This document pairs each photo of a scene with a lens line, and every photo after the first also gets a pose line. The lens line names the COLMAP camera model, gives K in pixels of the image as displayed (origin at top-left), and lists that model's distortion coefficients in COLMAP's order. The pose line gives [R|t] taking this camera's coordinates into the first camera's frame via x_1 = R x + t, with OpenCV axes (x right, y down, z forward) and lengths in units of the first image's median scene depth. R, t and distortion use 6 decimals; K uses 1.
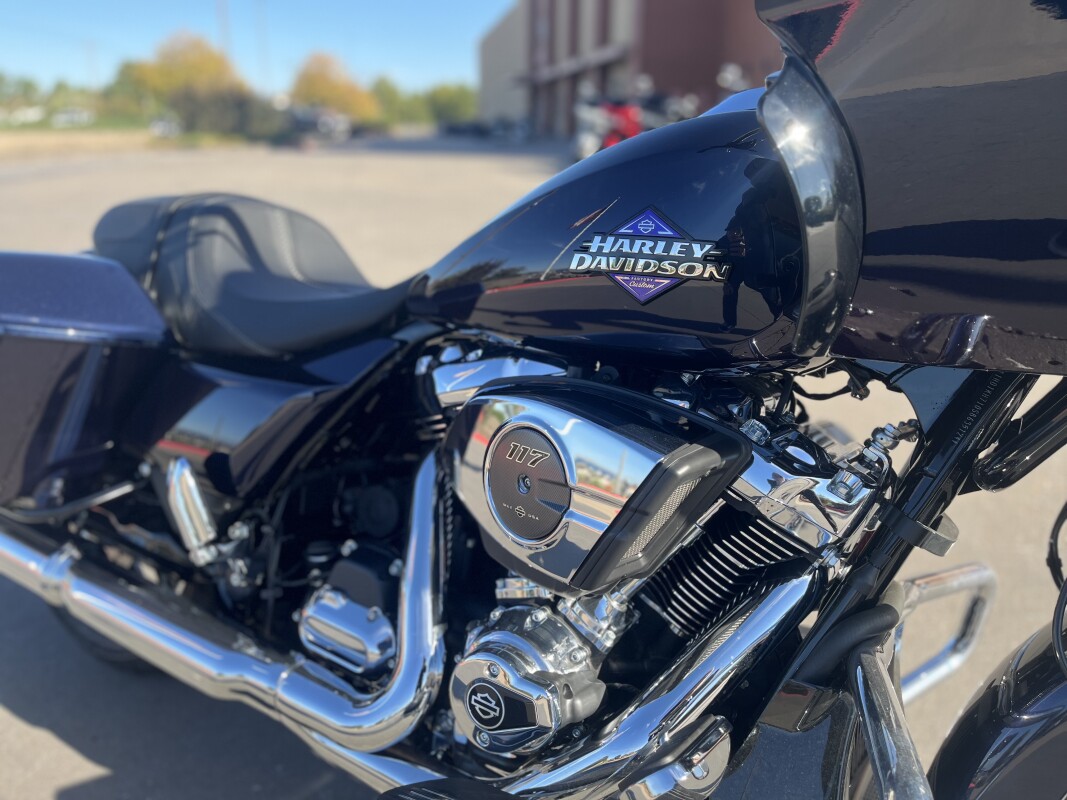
lens RADIAL K [[806.3, 0, 531.9], [0, 806.3, 397.8], [0, 0, 1]] dist [0.057092, -0.077289]
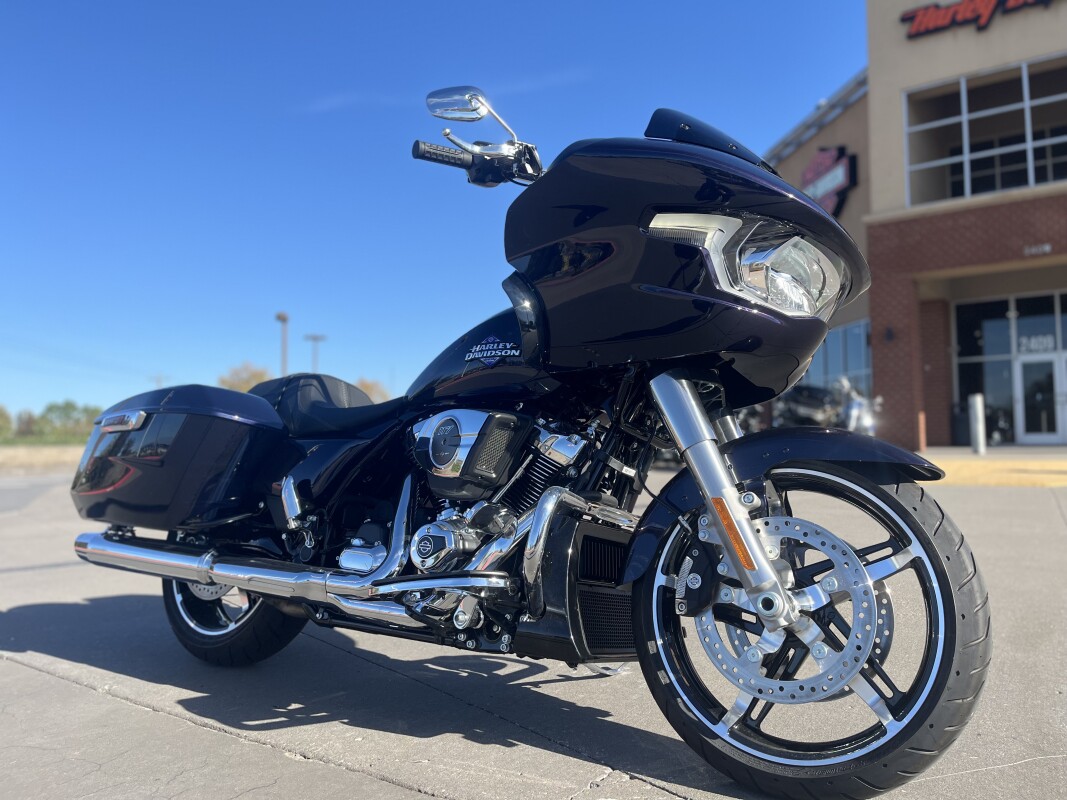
lens RADIAL K [[806.3, 0, 533.0], [0, 806.3, 393.1], [0, 0, 1]] dist [0.057092, -0.077289]
pose [[0.999518, -0.014886, -0.027230, 0.306025], [0.003488, 0.925782, -0.378041, 0.832265], [0.030836, 0.377764, 0.925388, -1.202591]]
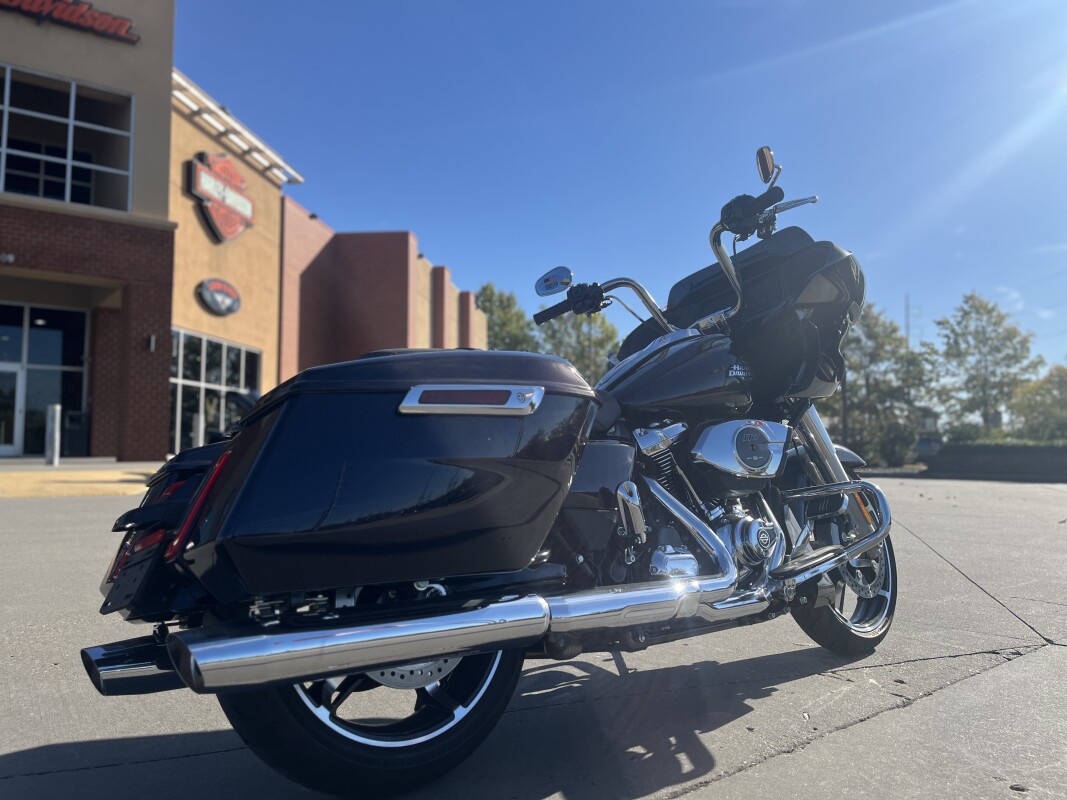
lens RADIAL K [[806.3, 0, 534.2], [0, 806.3, 402.4], [0, 0, 1]] dist [0.057092, -0.077289]
pose [[0.291924, 0.060495, 0.954526, -2.725385], [0.299274, 0.942106, -0.151236, 0.147334], [-0.908414, 0.329814, 0.256919, 0.866891]]
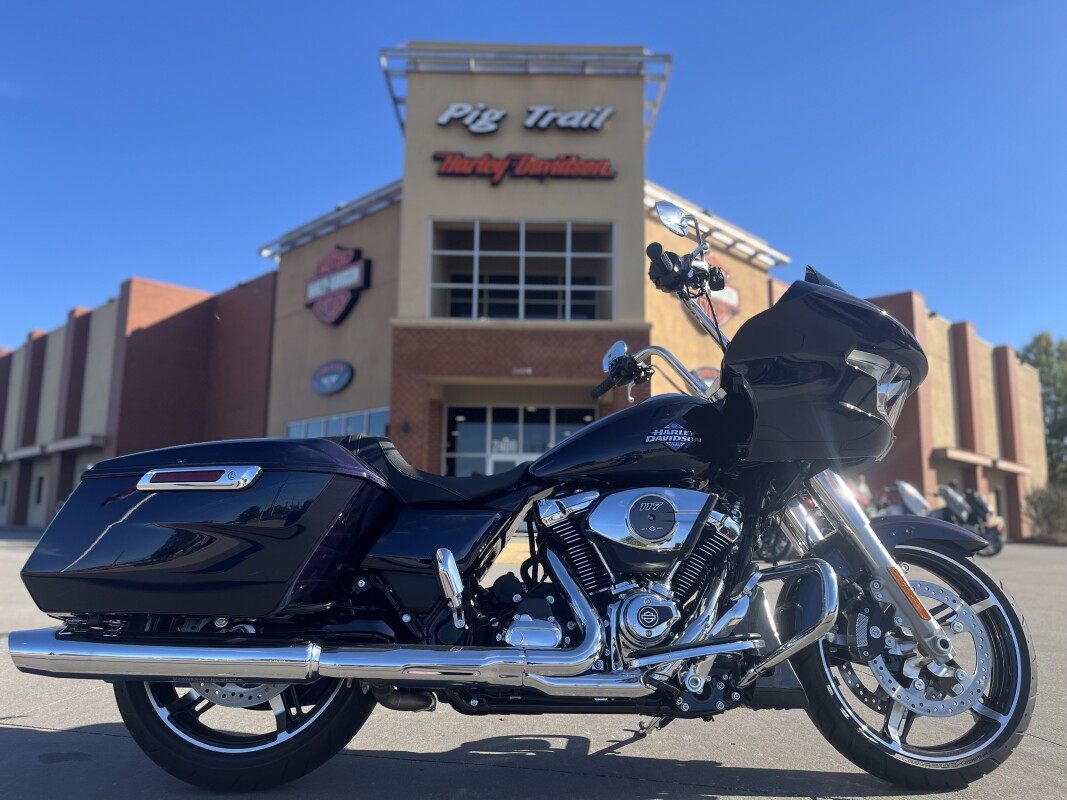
lens RADIAL K [[806.3, 0, 529.6], [0, 806.3, 401.9], [0, 0, 1]] dist [0.057092, -0.077289]
pose [[0.810114, 0.099266, 0.577808, -1.752693], [0.174831, 0.899815, -0.399708, 0.697721], [-0.559598, 0.424828, 0.711598, -0.734890]]
